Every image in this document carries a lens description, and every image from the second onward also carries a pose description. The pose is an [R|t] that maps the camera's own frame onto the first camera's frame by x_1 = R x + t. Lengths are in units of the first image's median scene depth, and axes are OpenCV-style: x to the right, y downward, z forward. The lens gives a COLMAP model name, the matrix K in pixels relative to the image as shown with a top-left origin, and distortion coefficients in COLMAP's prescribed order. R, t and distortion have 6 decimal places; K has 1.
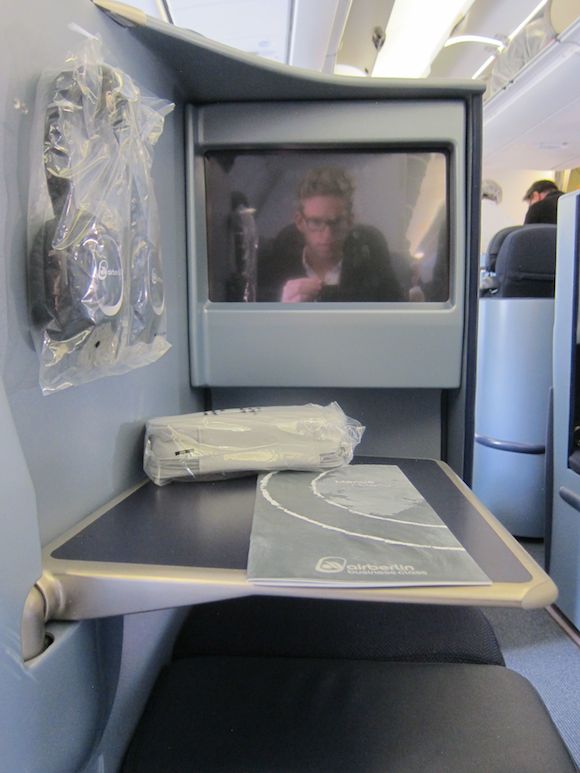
lens RADIAL K [[640.9, 0, 290.0], [0, 640.9, 386.5], [0, 0, 1]] dist [-0.046565, -0.000928]
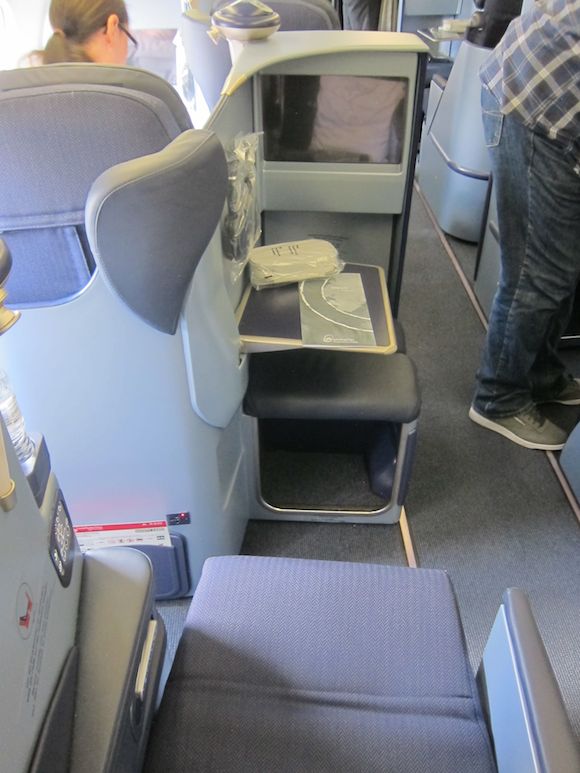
lens RADIAL K [[640.9, 0, 290.0], [0, 640.9, 386.5], [0, 0, 1]] dist [-0.046565, -0.000928]
pose [[0.999980, 0.005377, 0.003223, -0.096202], [-0.006268, 0.848123, 0.529762, -0.857166], [0.000115, -0.529772, 0.848140, -1.301076]]
